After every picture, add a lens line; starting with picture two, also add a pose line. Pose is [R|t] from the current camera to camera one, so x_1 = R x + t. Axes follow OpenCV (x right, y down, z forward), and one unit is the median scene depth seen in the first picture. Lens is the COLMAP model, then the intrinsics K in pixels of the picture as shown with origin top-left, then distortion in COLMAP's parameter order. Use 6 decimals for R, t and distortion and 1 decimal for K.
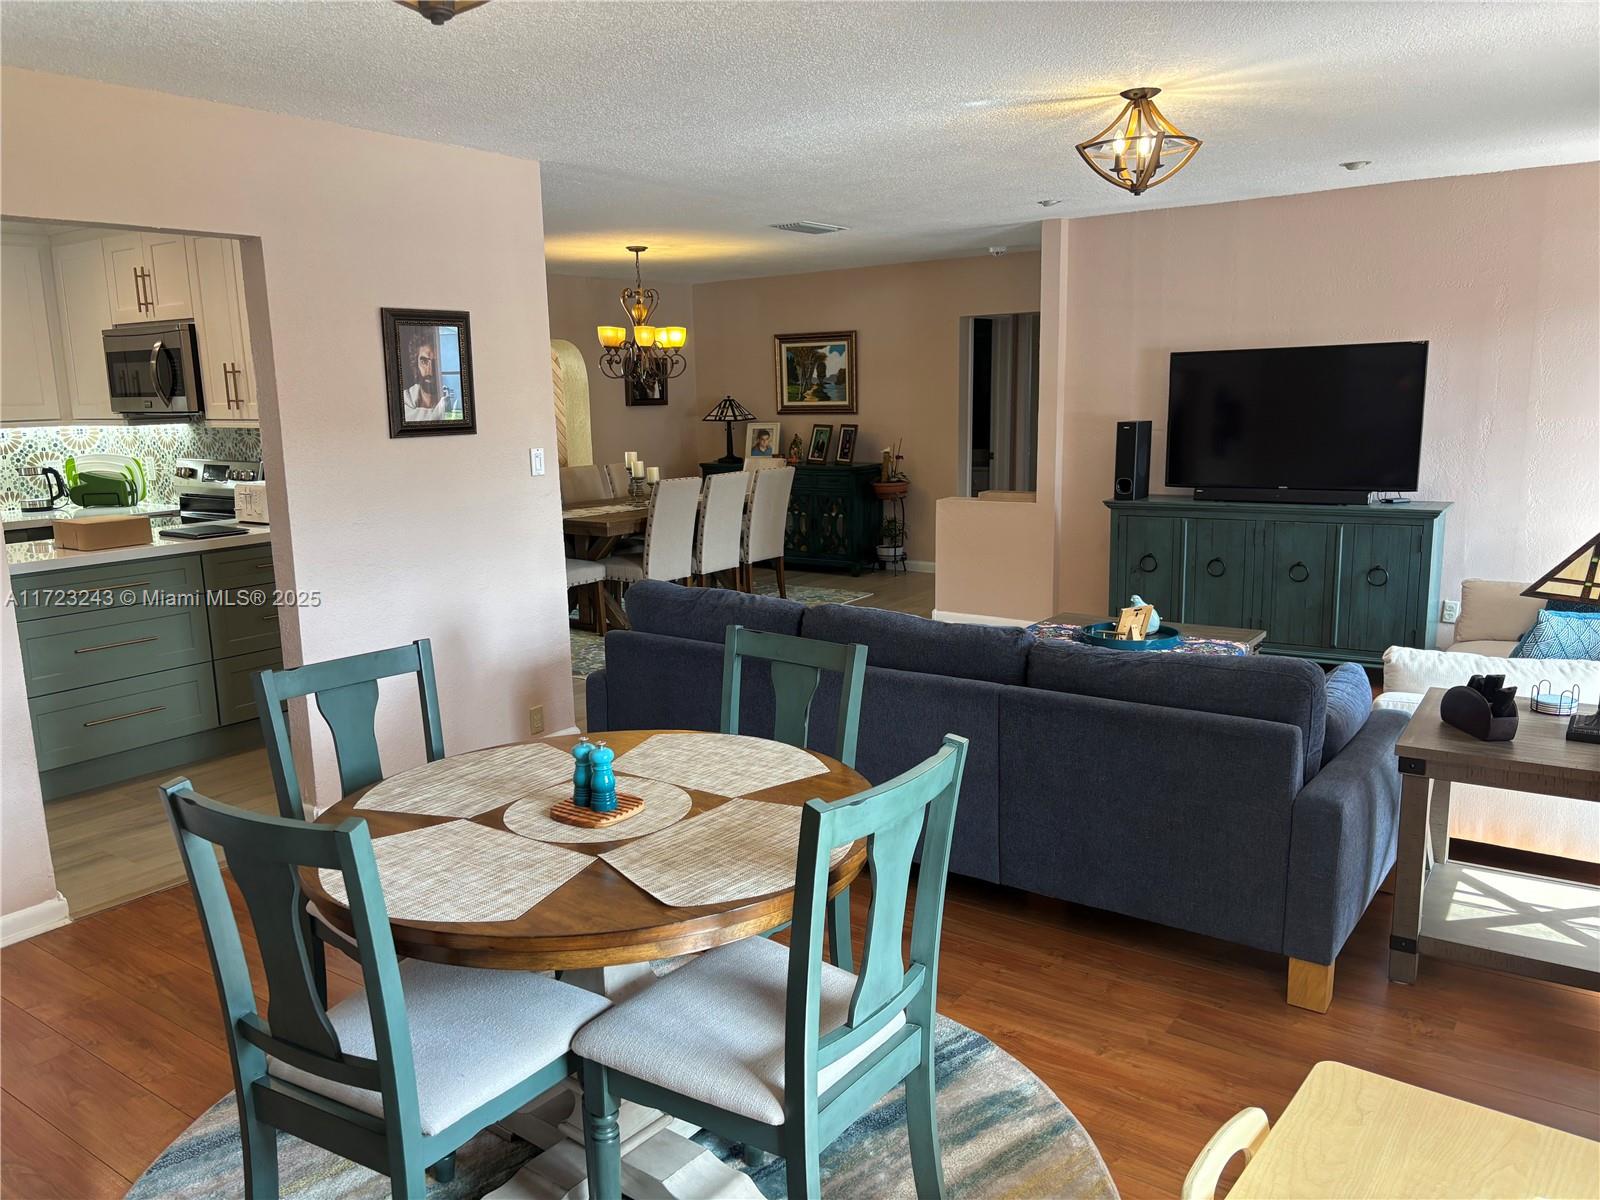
lens RADIAL K [[1222.8, 0, 794.1], [0, 1222.8, 604.9], [0, 0, 1]] dist [0.118286, -0.243493]
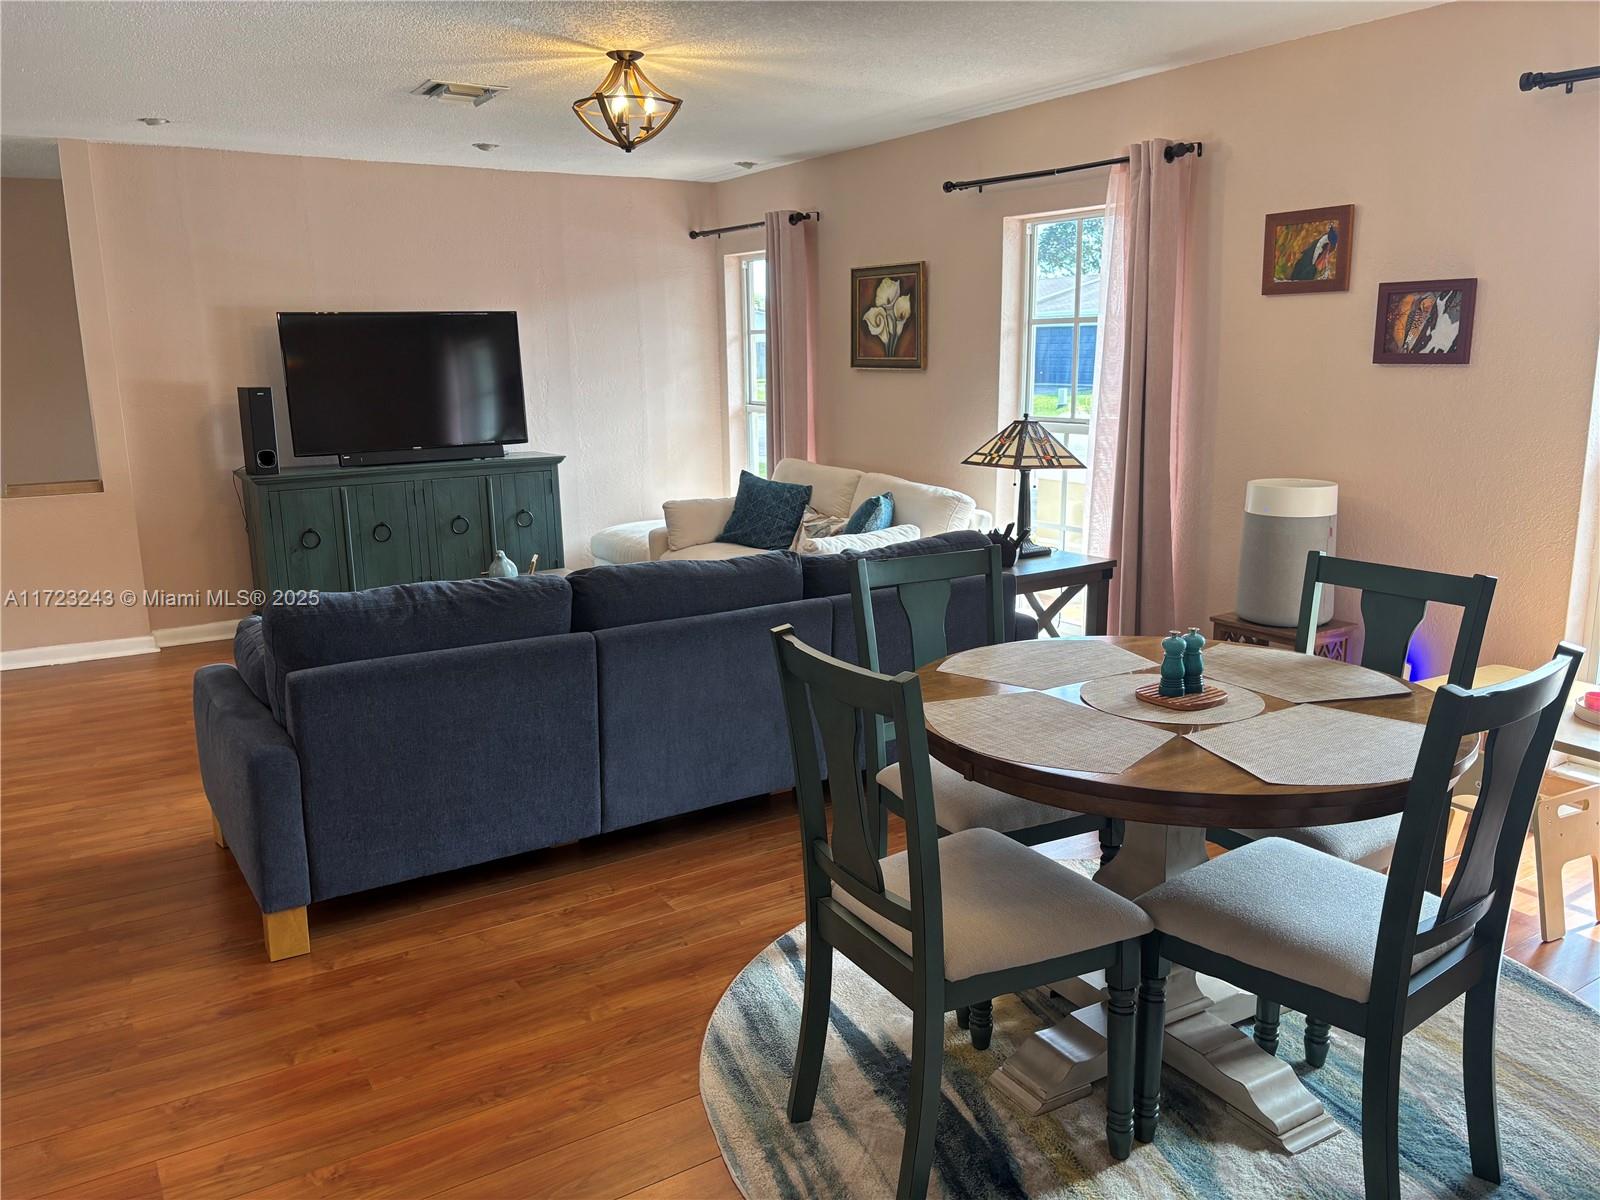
lens RADIAL K [[1215.4, 0, 799.0], [0, 1215.4, 603.3], [0, 0, 1]] dist [0.073537, -0.092254]
pose [[0.363739, -0.171845, 0.915512, -0.349837], [0.170415, 0.978525, 0.115966, -0.024999], [-0.915780, 0.113835, 0.385213, 0.254140]]
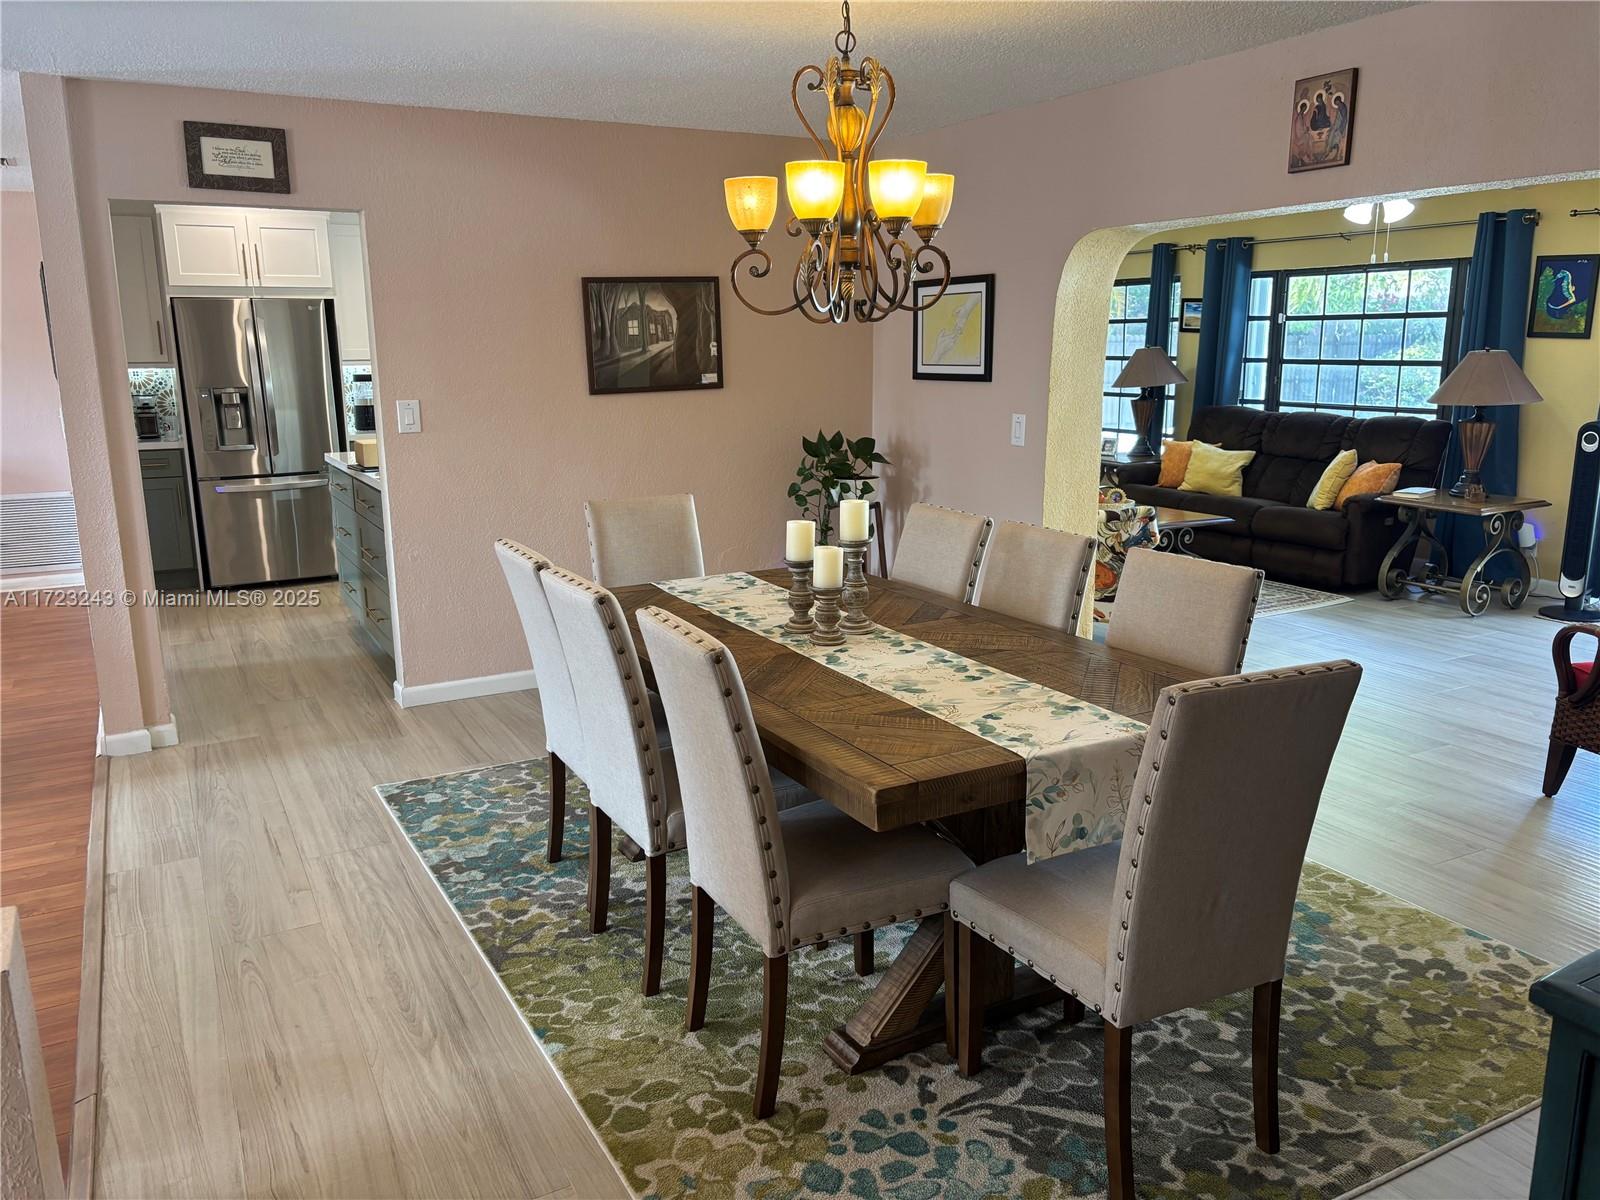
lens RADIAL K [[1215.4, 0, 799.0], [0, 1215.4, 603.3], [0, 0, 1]] dist [0.073537, -0.092254]
pose [[-0.434208, 0.218531, -0.873904, 0.217997], [-0.142589, 0.941224, 0.306212, -0.206265], [0.889456, 0.257569, -0.377527, 1.115957]]
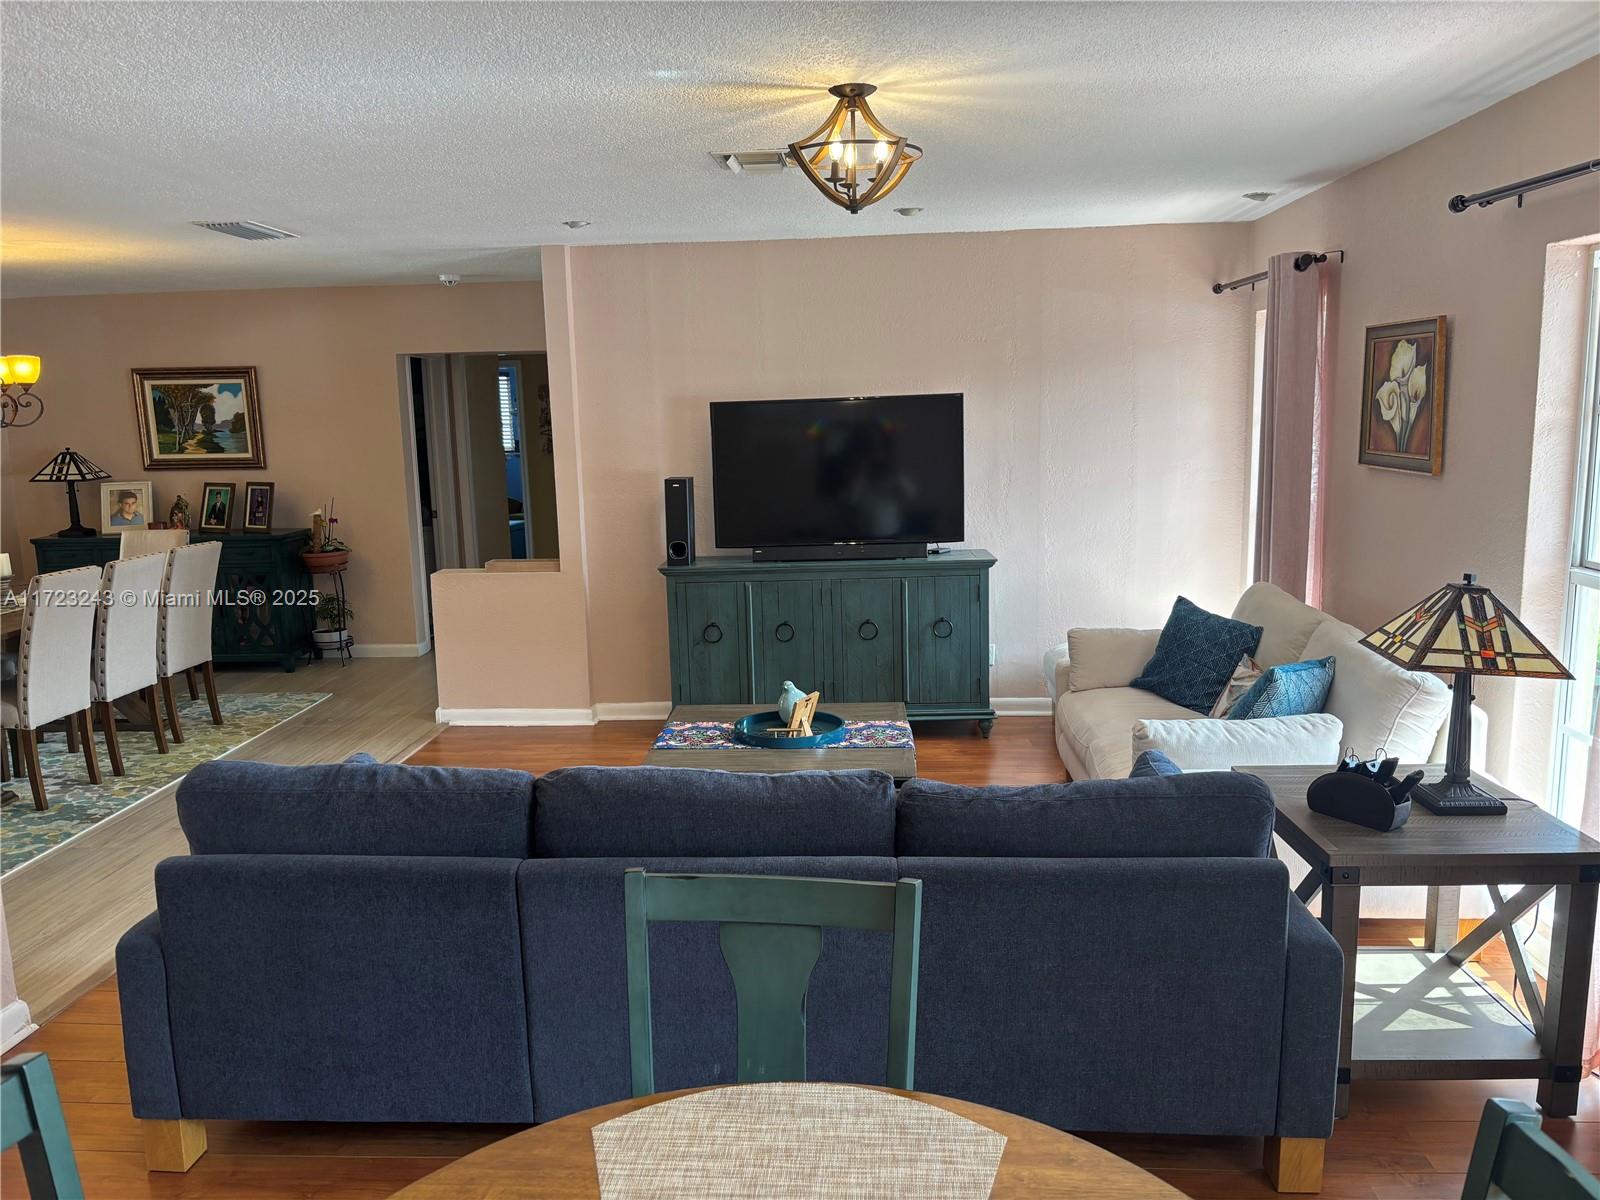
lens RADIAL K [[1209.2, 0, 802.8], [0, 1209.2, 610.3], [0, 0, 1]] dist [0.028047, -0.004799]
pose [[0.841535, -0.083550, 0.533703, -0.102628], [0.098053, 0.995180, 0.001184, -0.036435], [-0.531230, 0.051335, 0.845671, 0.175907]]
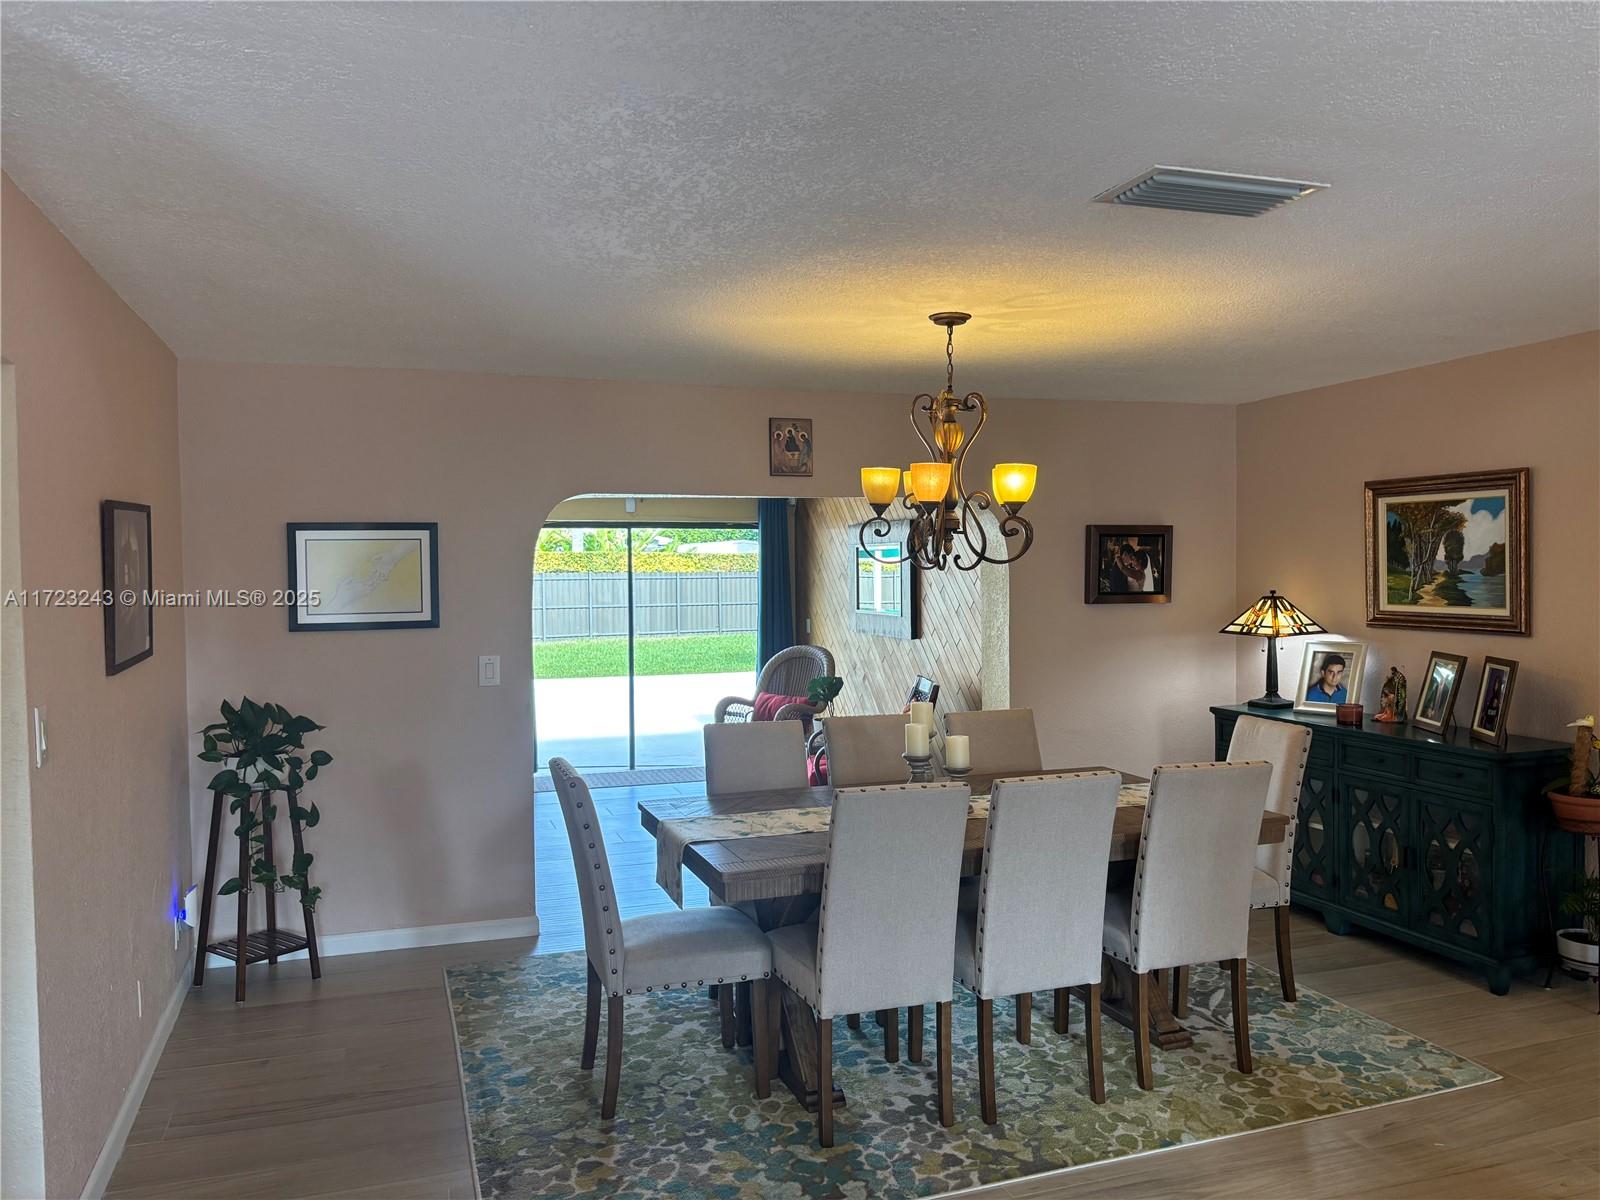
lens RADIAL K [[1211.2, 0, 808.5], [0, 1211.2, 594.9], [0, 0, 1]] dist [0.032906, -0.002964]
pose [[0.822980, 0.028773, -0.567341, 0.109601], [-0.110296, 0.987804, -0.109899, -0.106277], [0.557259, 0.153020, 0.816117, 0.543397]]
